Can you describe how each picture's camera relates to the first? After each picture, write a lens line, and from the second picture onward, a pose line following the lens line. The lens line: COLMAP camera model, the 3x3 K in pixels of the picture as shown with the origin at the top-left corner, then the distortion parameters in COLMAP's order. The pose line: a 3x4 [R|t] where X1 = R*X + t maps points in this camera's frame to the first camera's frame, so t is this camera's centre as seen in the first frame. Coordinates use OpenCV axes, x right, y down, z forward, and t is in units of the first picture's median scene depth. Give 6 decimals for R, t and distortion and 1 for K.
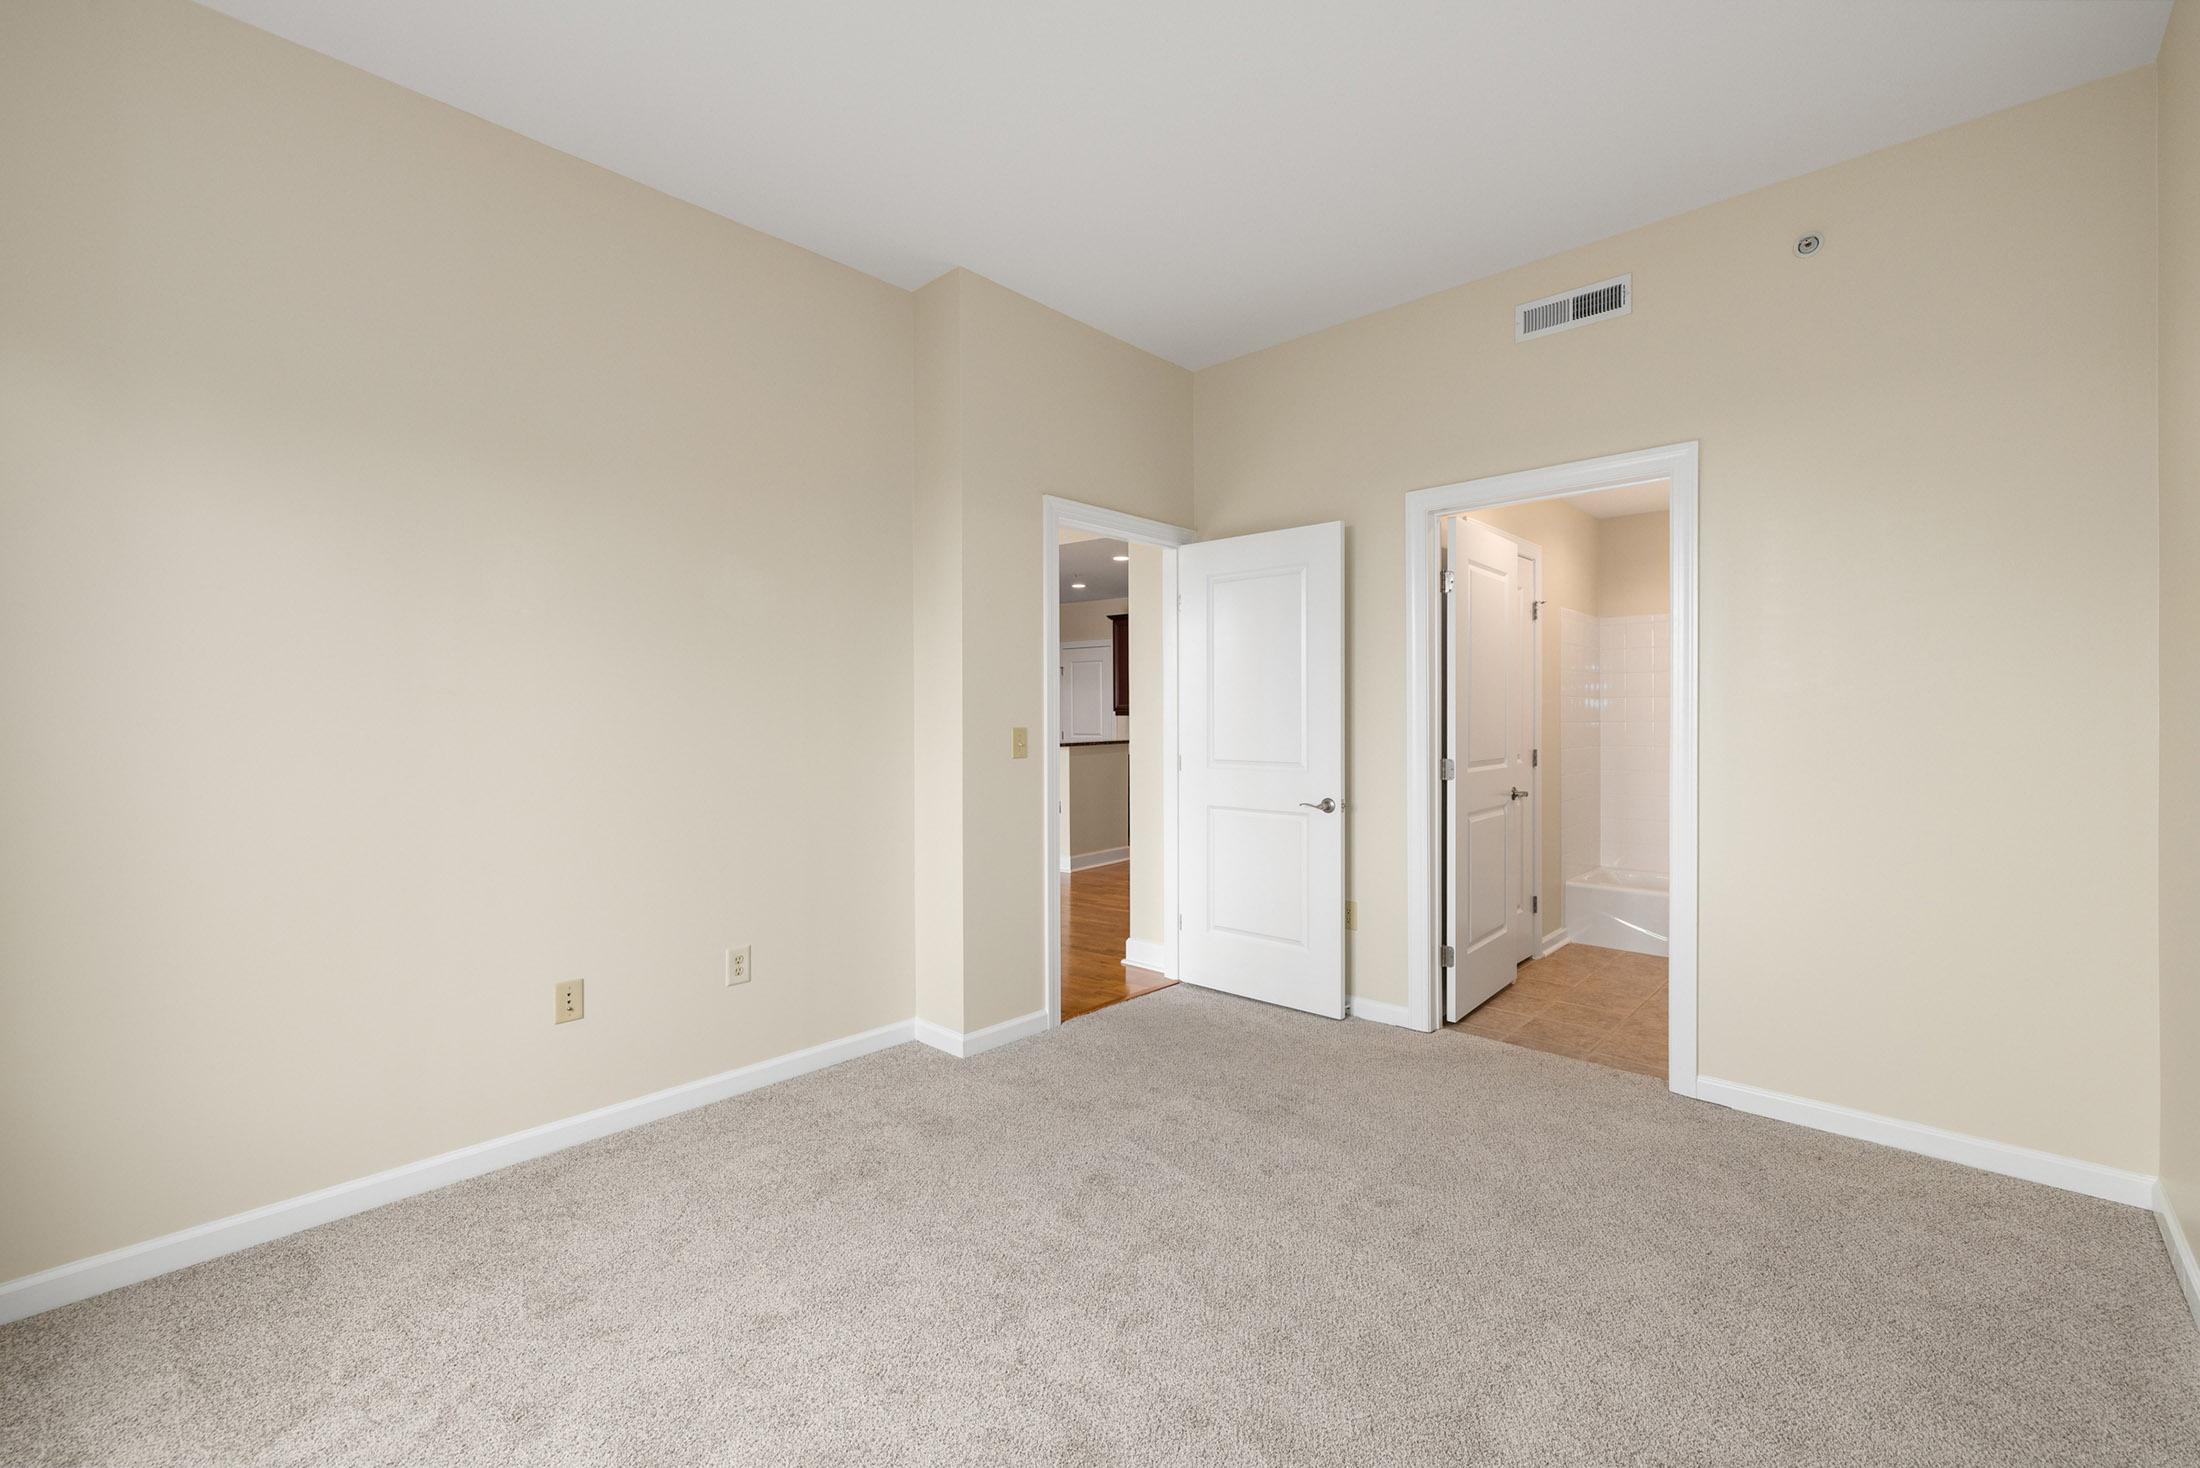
lens RADIAL K [[925.8, 0, 1094.1], [0, 925.8, 719.0], [0, 0, 1]] dist [0.002574, -0.001548]
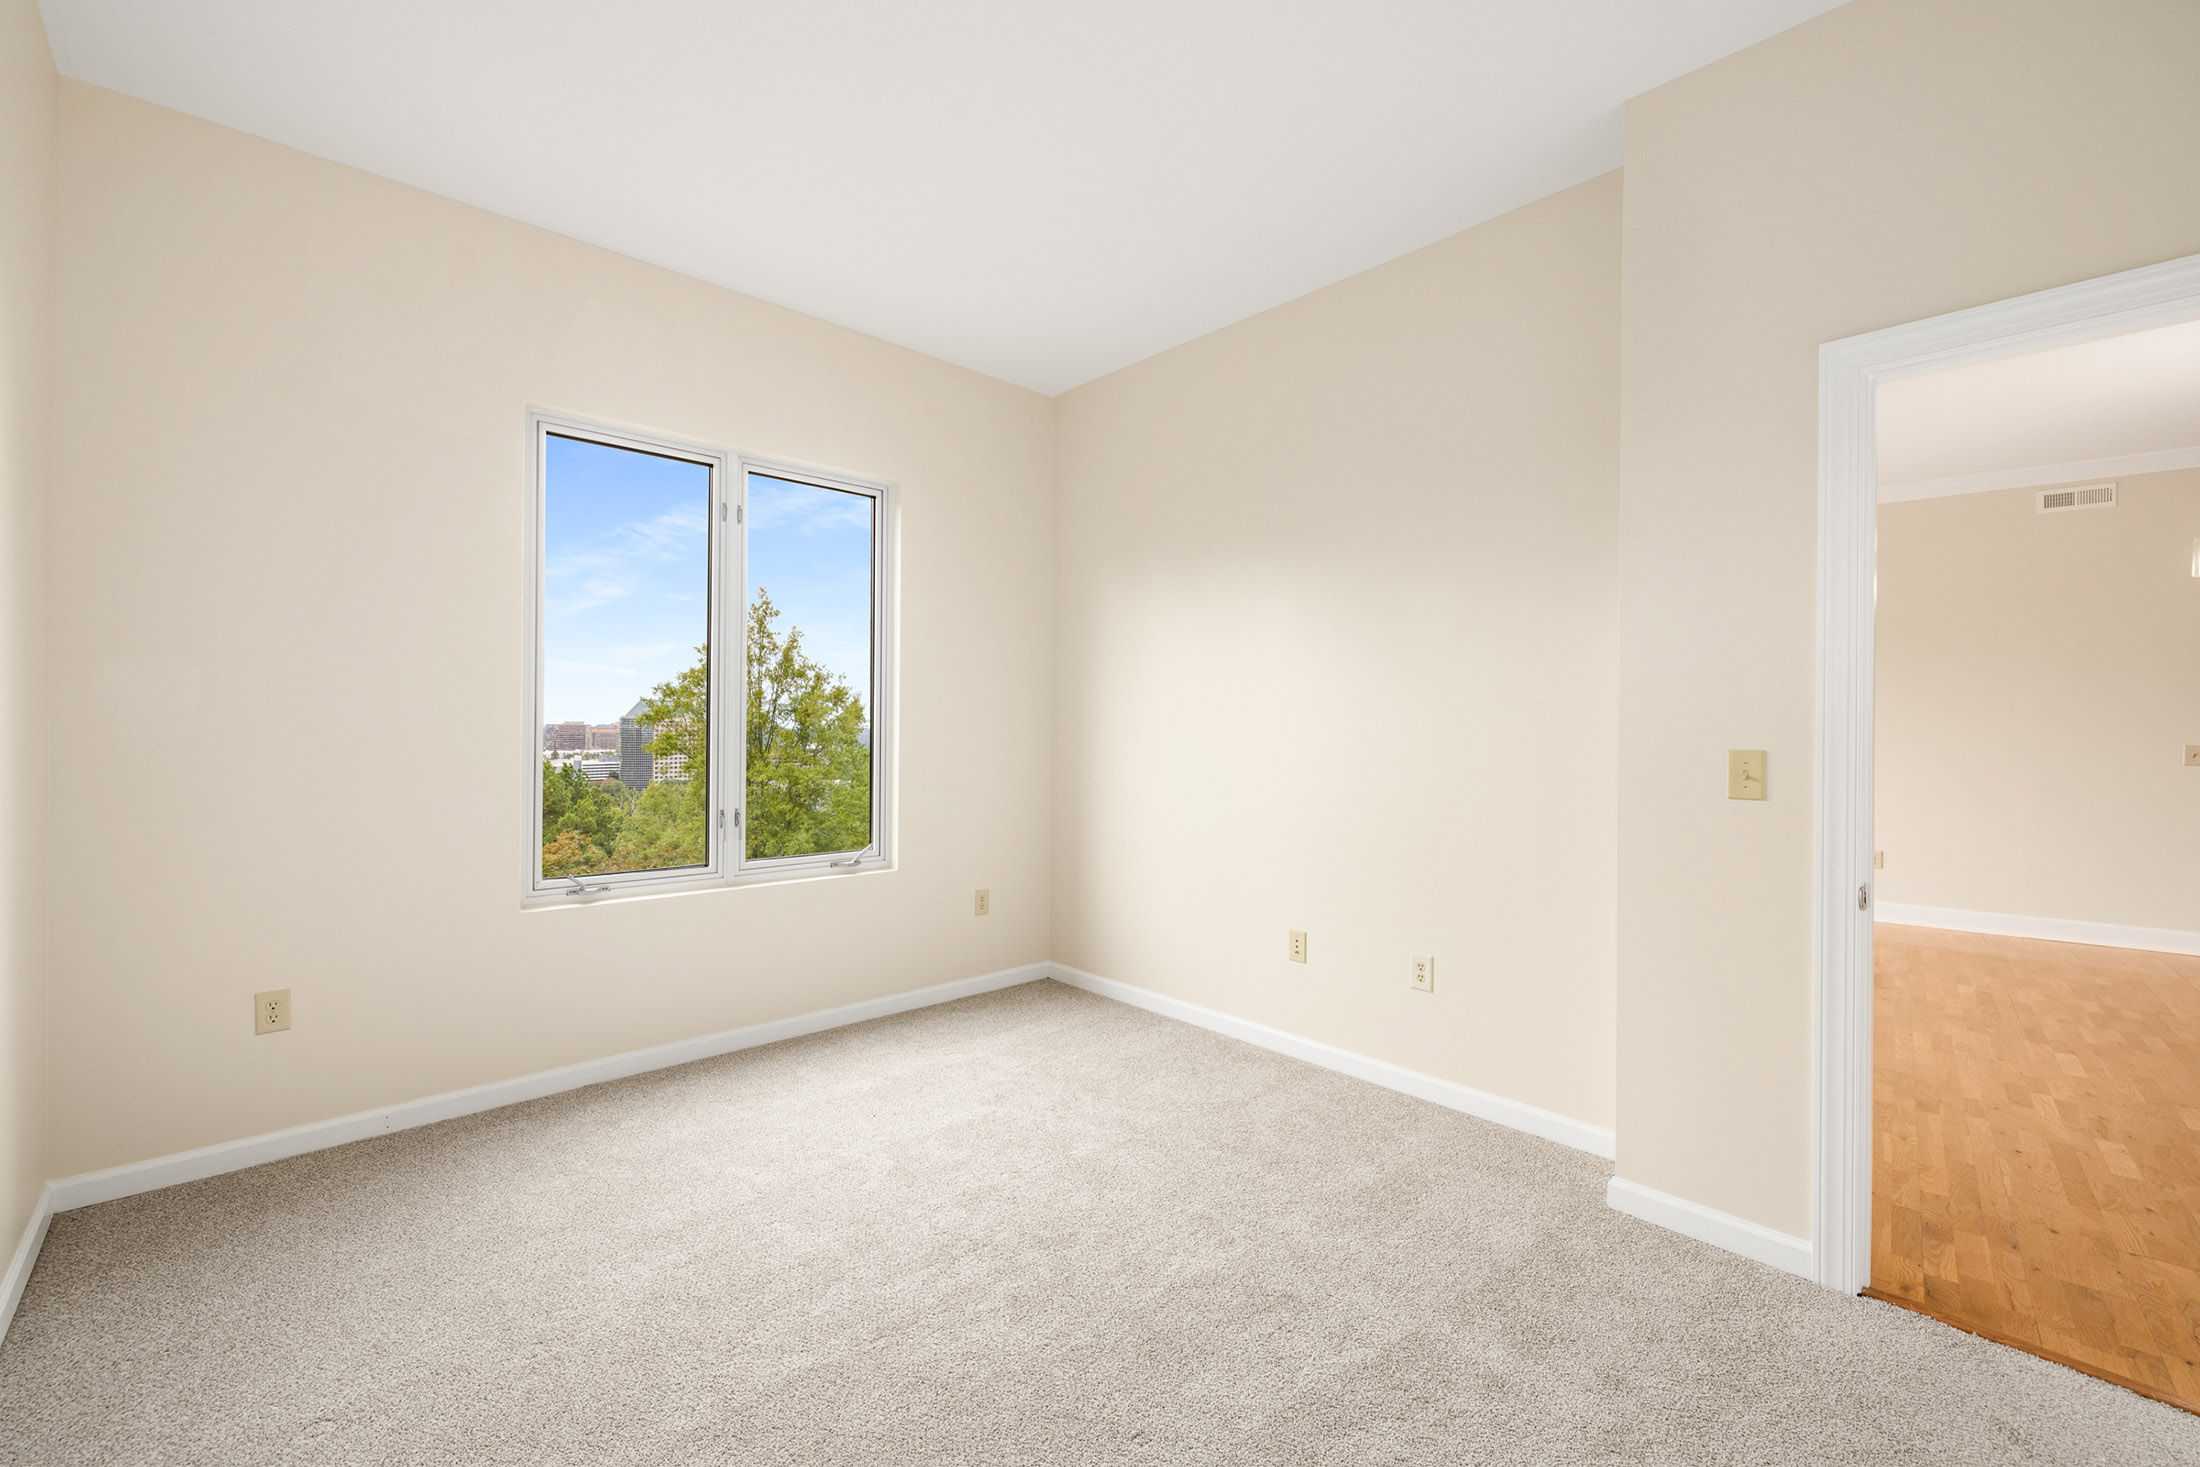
lens RADIAL K [[925.8, 0, 1094.9], [0, 925.8, 732.9], [0, 0, 1]] dist [0.002574, -0.001548]
pose [[-0.080723, 0.004266, -0.996727, 0.693425], [-0.012035, 0.999914, 0.005254, 0.000942], [0.996664, 0.012419, -0.080665, 0.751784]]
